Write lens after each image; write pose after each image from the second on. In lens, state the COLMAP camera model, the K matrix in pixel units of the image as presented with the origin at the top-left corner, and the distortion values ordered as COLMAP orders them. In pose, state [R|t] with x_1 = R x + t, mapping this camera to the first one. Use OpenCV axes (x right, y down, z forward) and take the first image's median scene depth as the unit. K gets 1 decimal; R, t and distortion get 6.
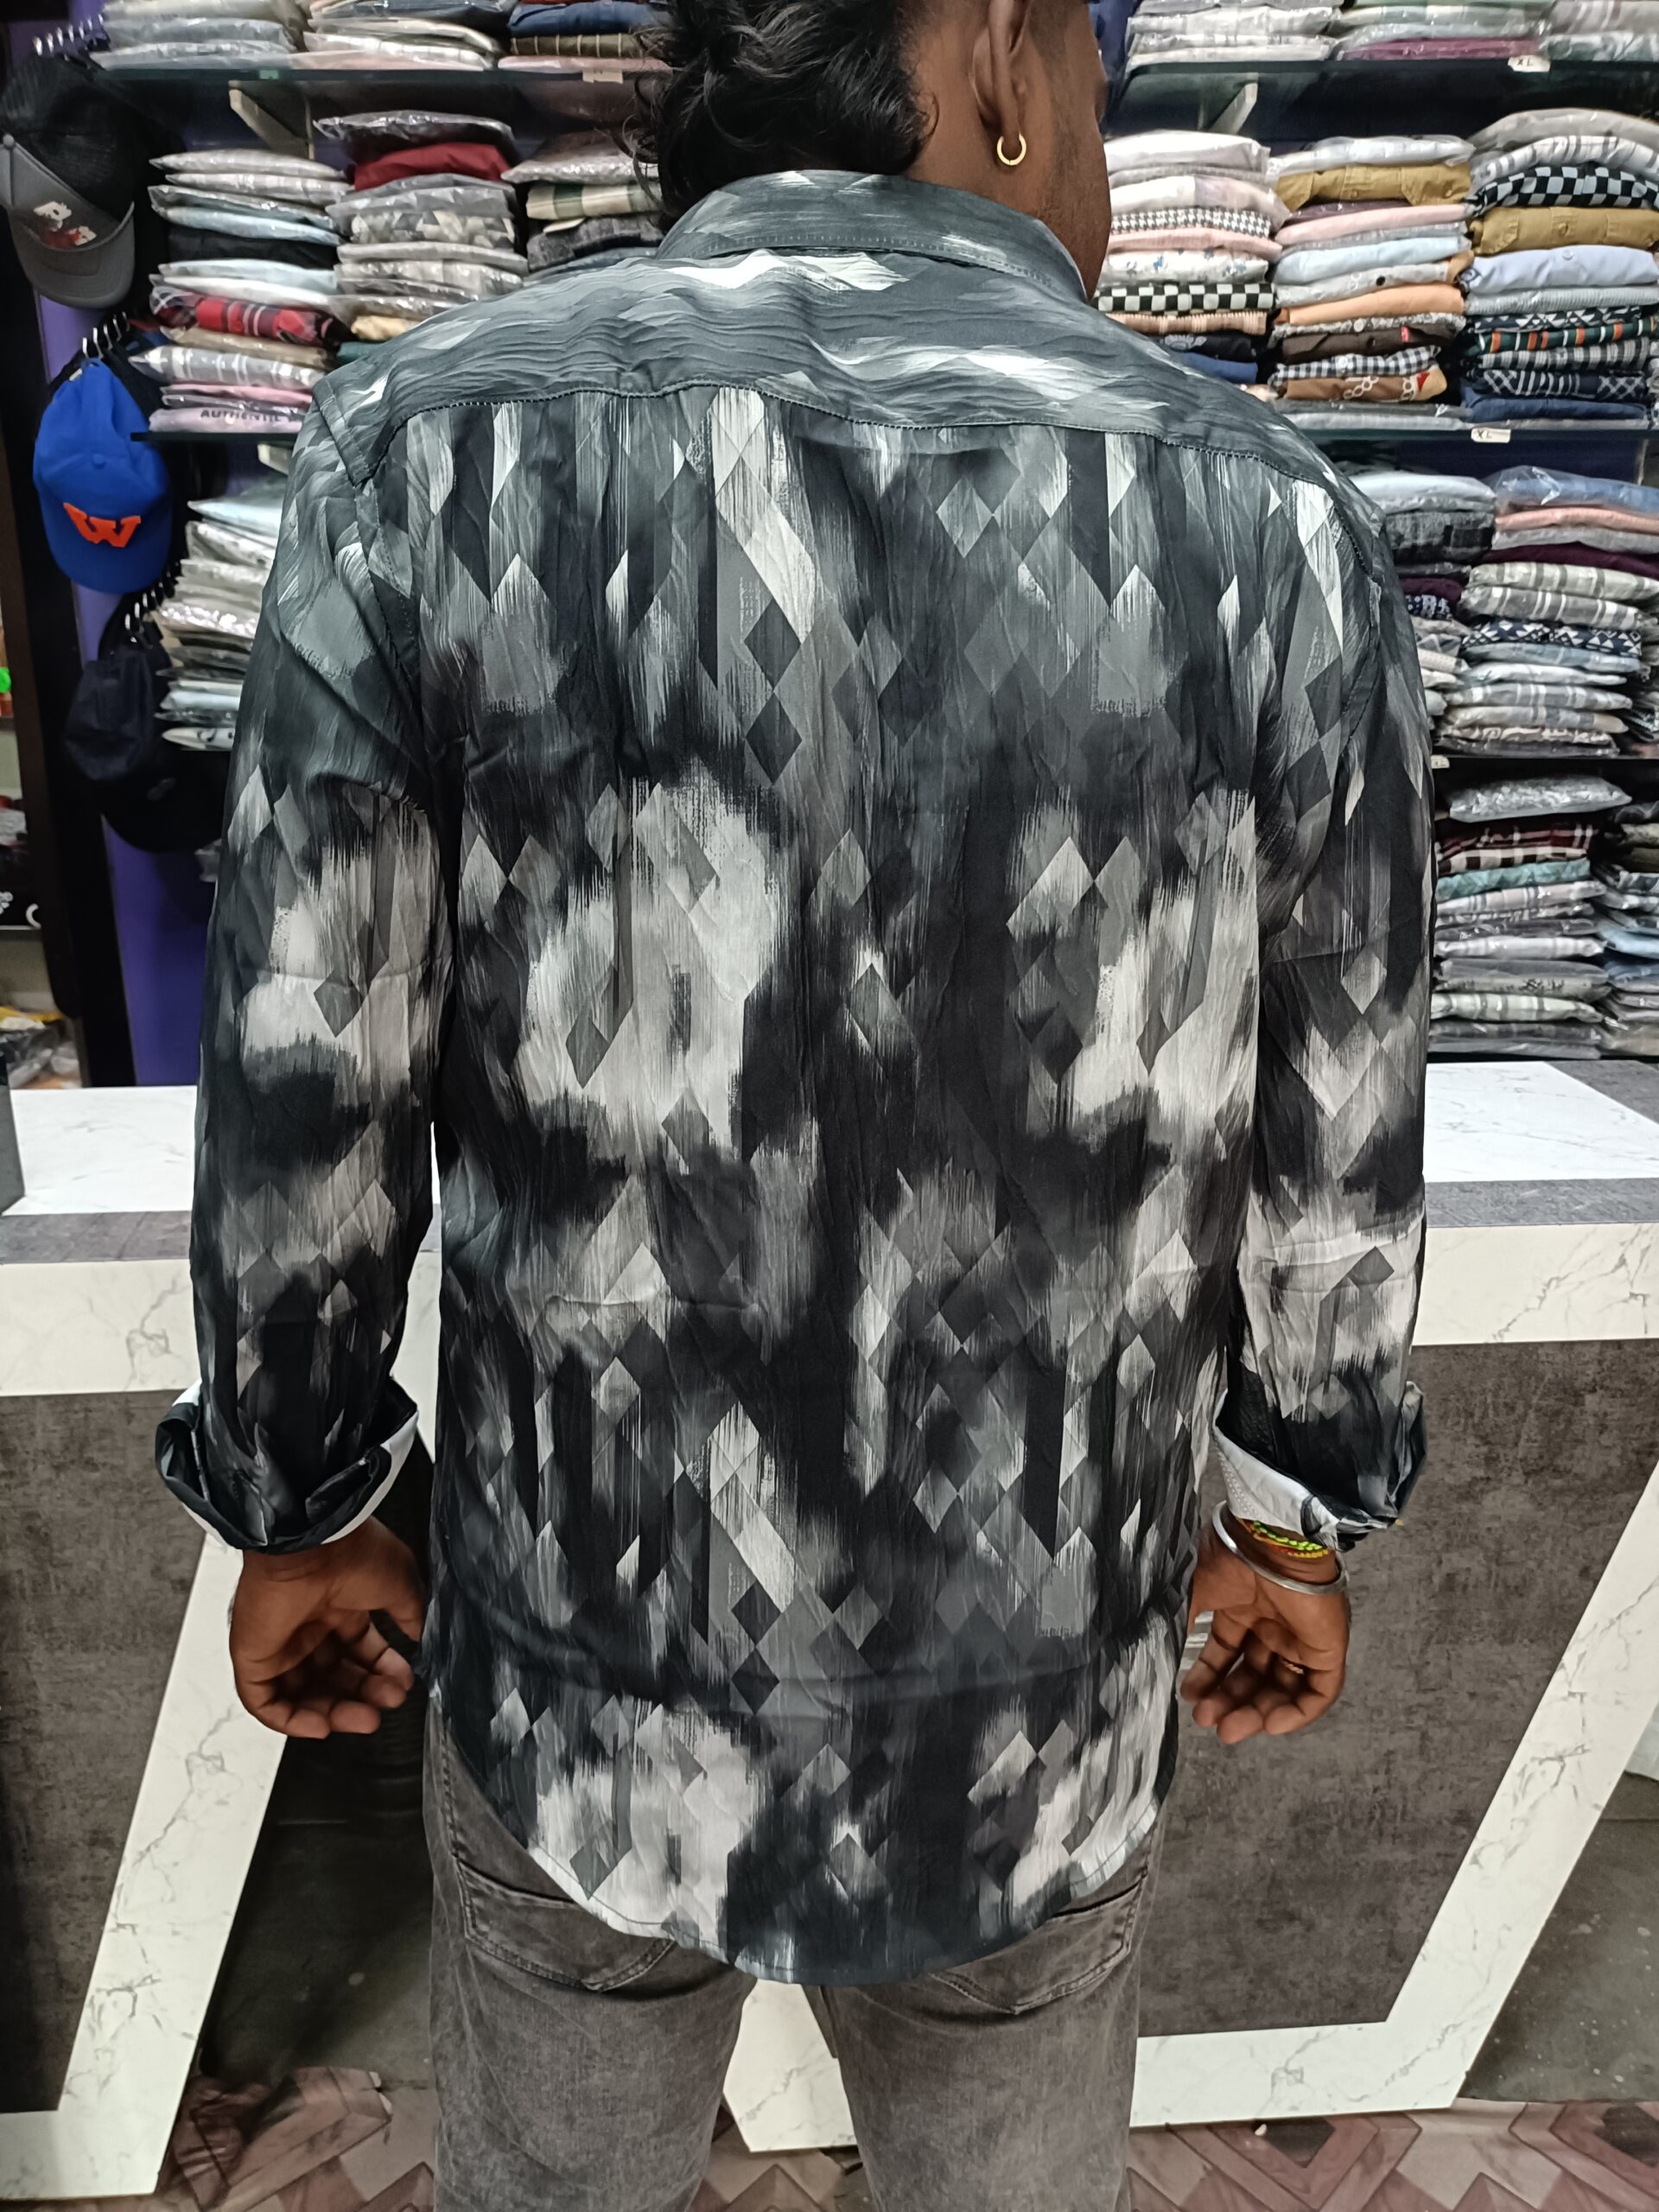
lens RADIAL K [[1601.8, 0, 830.0], [0, 1601.8, 1115.5], [0, 0, 1]] dist [0.022665, -0.016585]
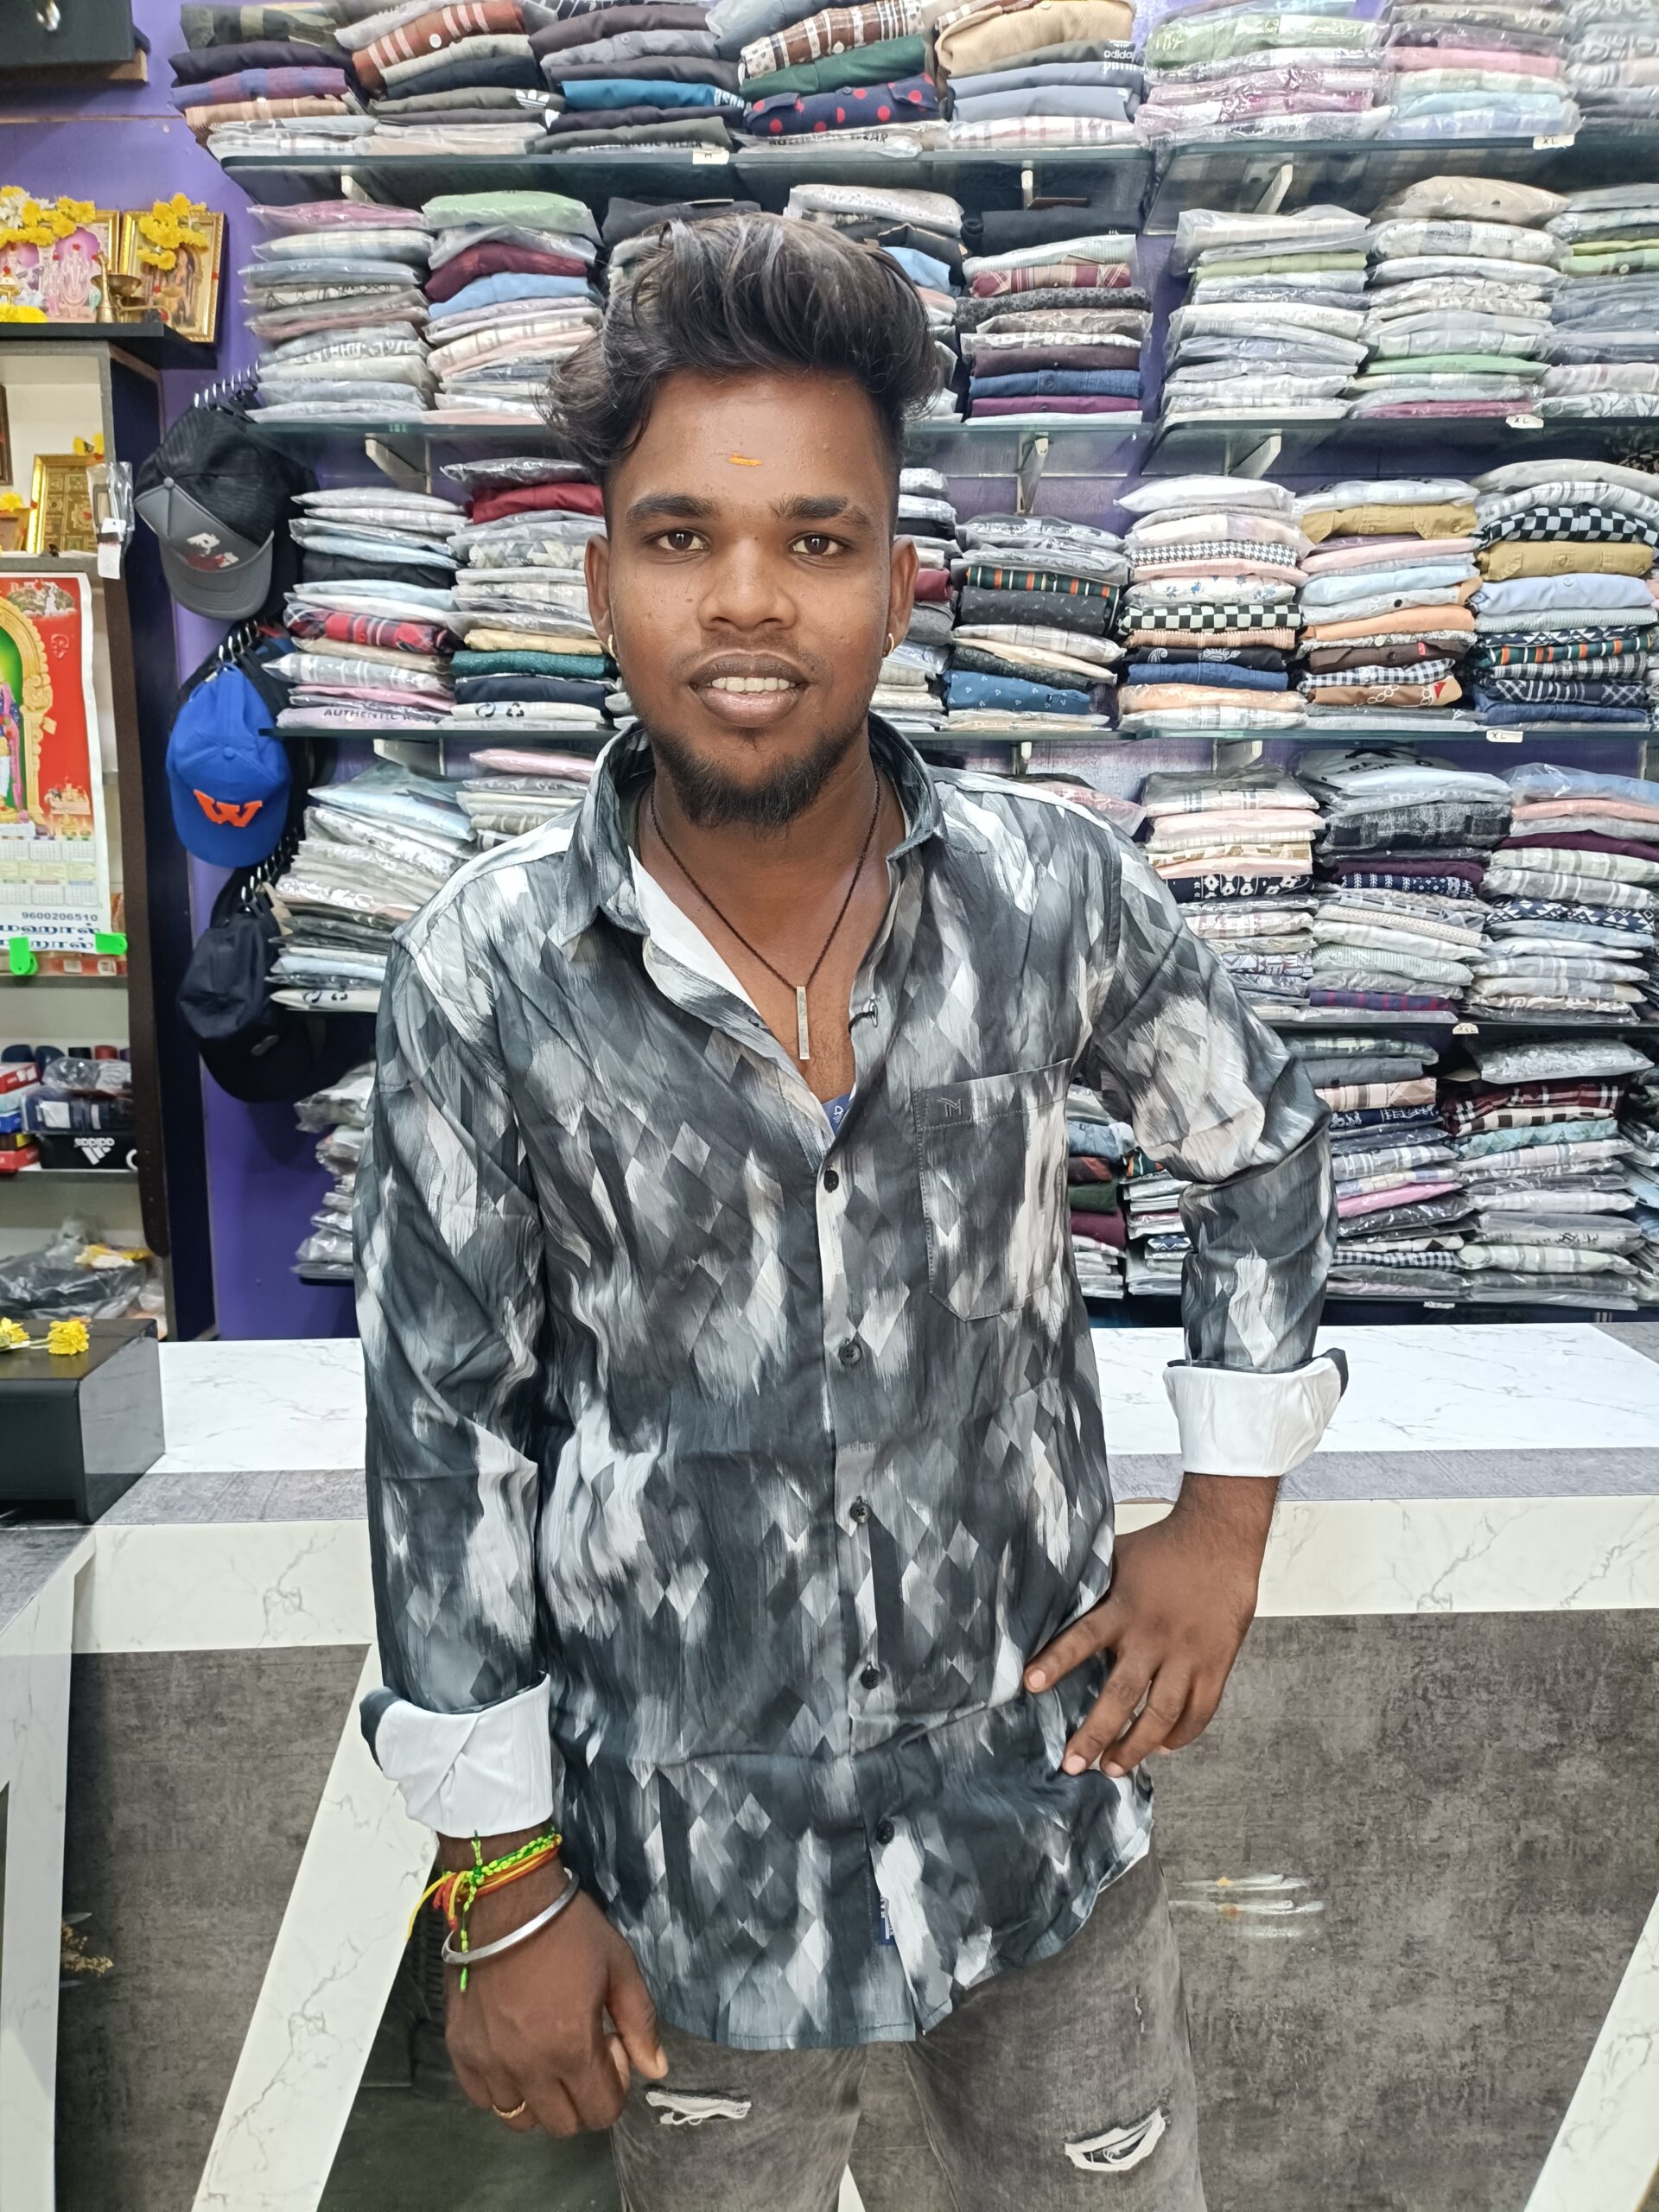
lens RADIAL K [[1601.8, 0, 827.4], [0, 1601.8, 1118.3], [0, 0, 1]] dist [0.022665, -0.016585]
pose [[0.999913, 0.005921, -0.011756, -0.033534], [-0.007367, 0.991872, -0.127028, -0.024803], [0.010908, 0.127104, 0.991829, -0.051313]]
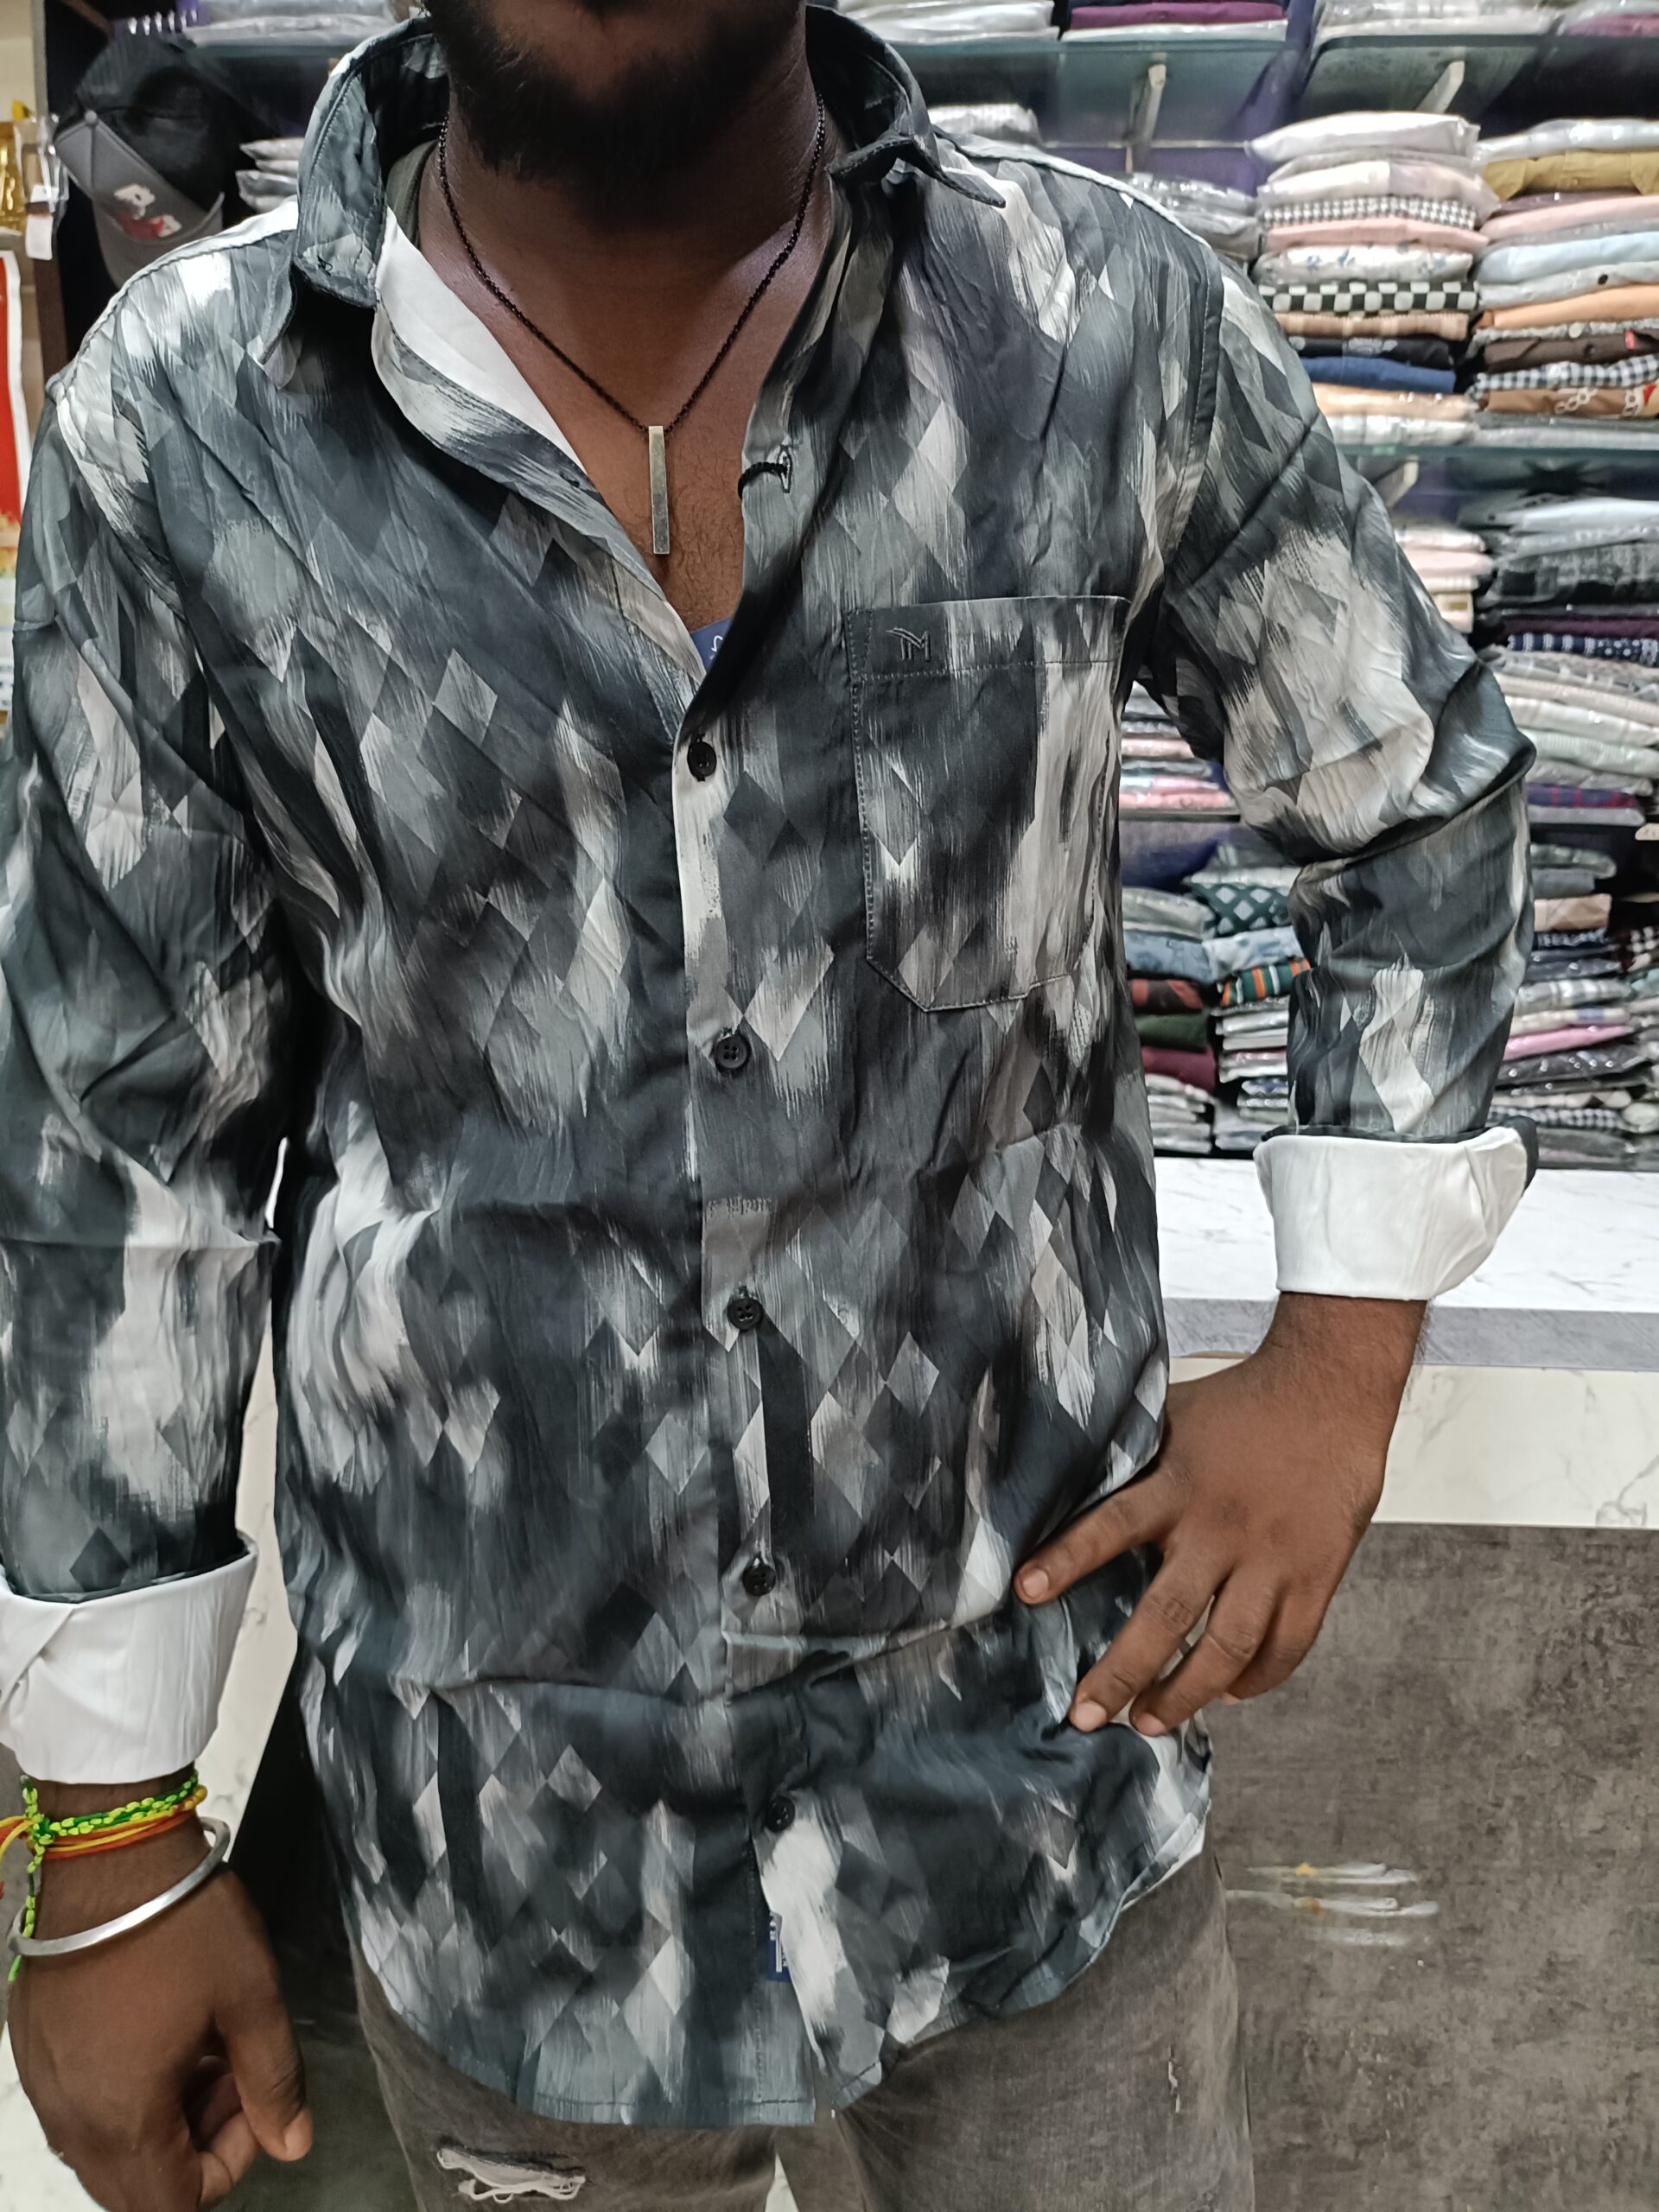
lens RADIAL K [[1601.8, 0, 847.3], [0, 1601.8, 1124.5], [0, 0, 1]] dist [0.022665, -0.016585]
pose [[0.997338, 0.041539, -0.059925, 0.005501], [-0.045546, 0.996704, -0.067126, 0.014262], [0.056939, 0.069677, 0.995943, 0.138192]]
